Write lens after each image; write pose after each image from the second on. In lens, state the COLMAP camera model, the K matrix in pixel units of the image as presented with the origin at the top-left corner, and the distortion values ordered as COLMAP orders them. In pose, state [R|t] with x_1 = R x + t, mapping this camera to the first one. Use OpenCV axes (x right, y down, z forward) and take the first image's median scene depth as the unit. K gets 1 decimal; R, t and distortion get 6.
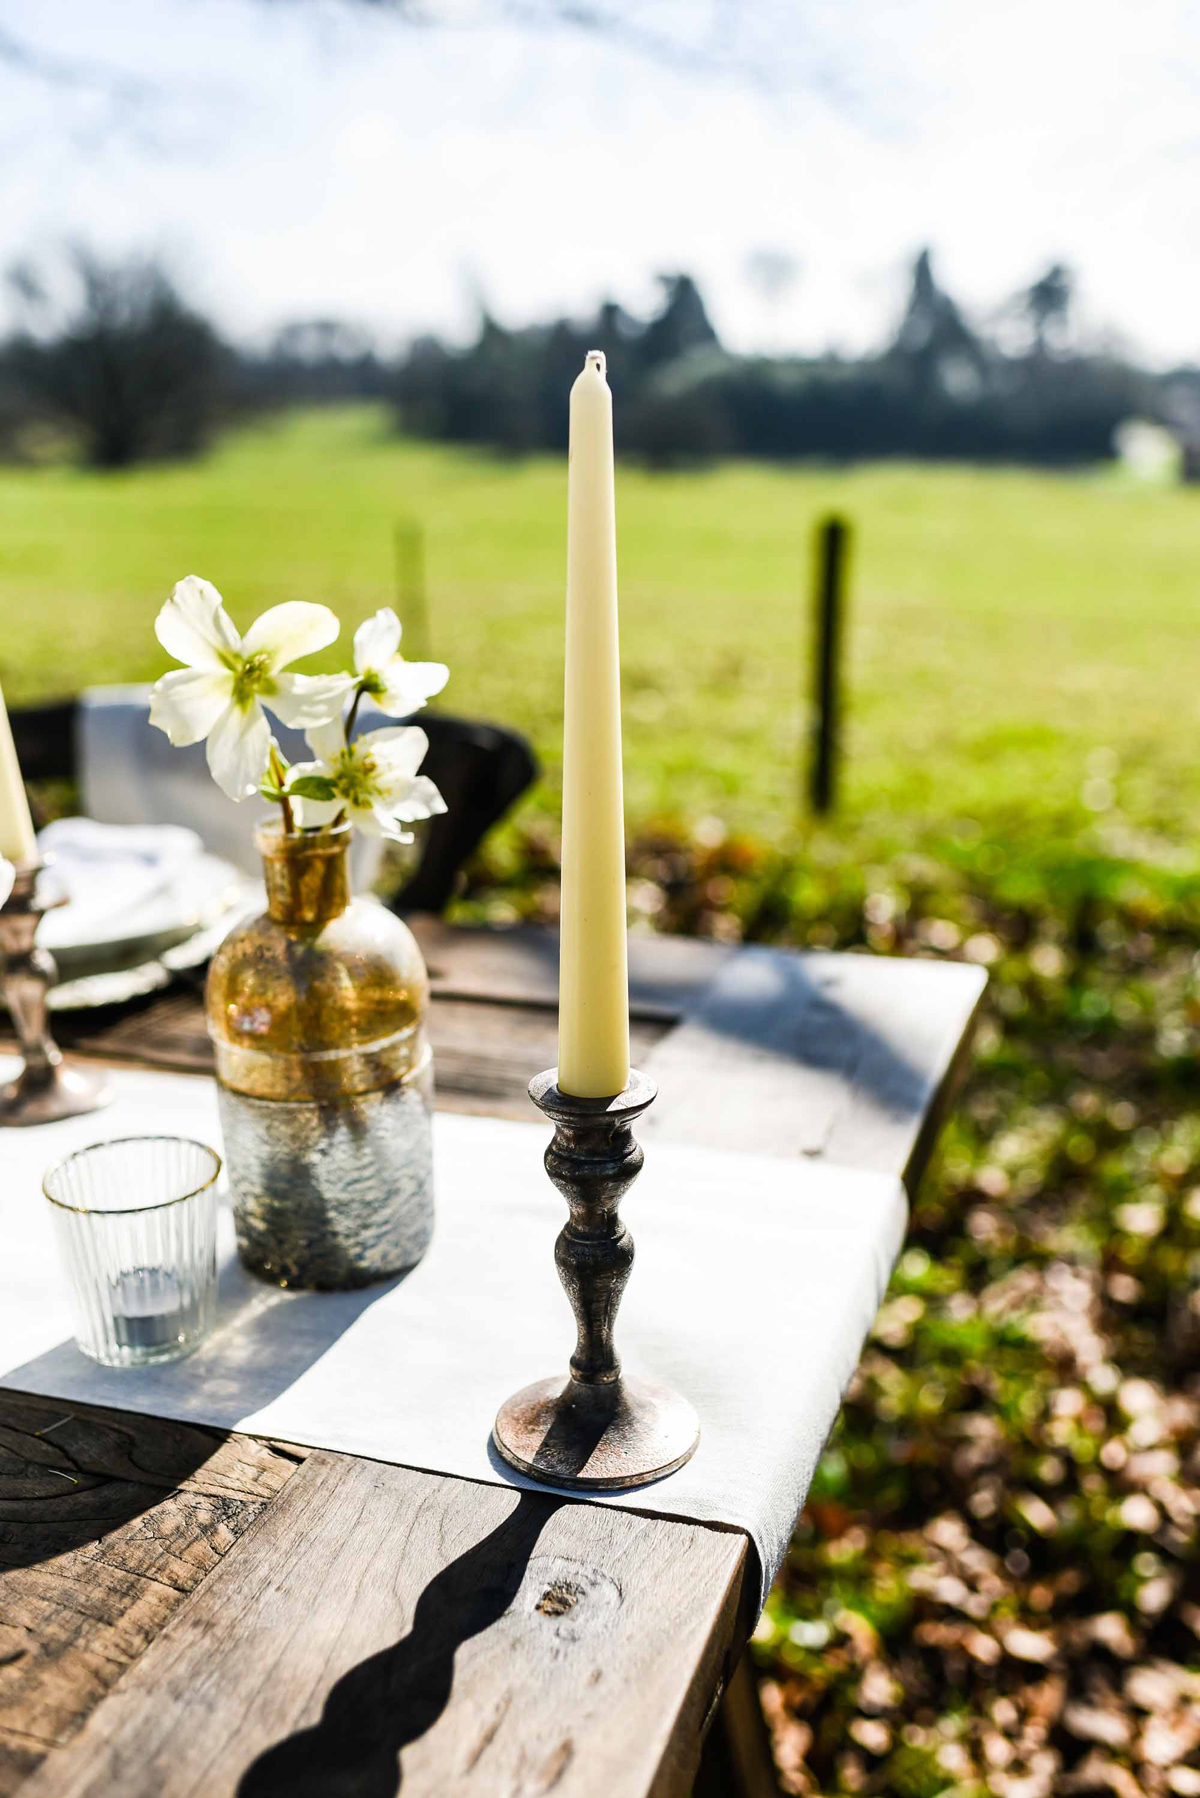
lens RADIAL K [[1803.2, 0, 600.0], [0, 1803.2, 899.0], [0, 0, 1]] dist [0.004012, -0.022416]
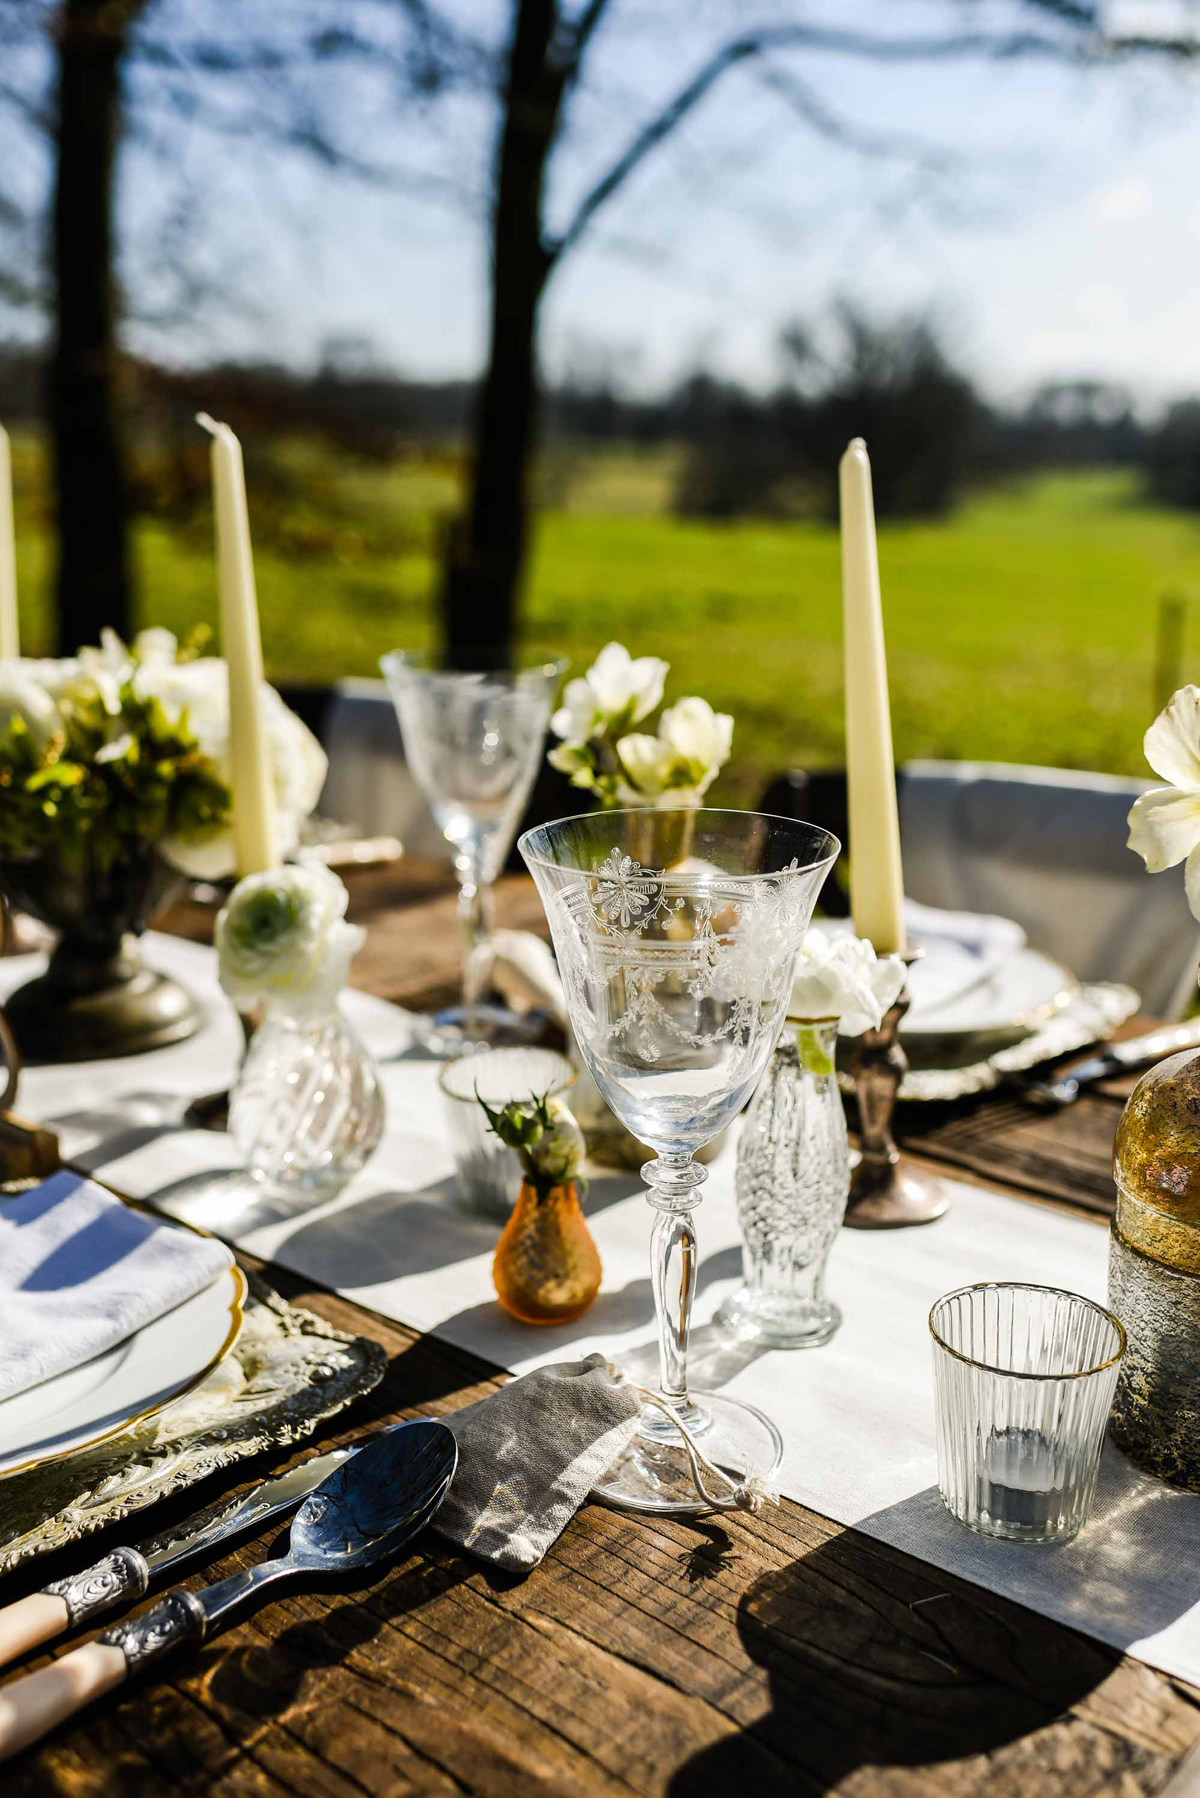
lens RADIAL K [[1803.2, 0, 600.0], [0, 1803.2, 899.0], [0, 0, 1]] dist [0.004012, -0.022416]
pose [[0.921144, 0.109770, -0.373423, -0.144147], [-0.121354, 0.992580, -0.007575, -0.030548], [0.369821, 0.052294, 0.927630, 0.067651]]
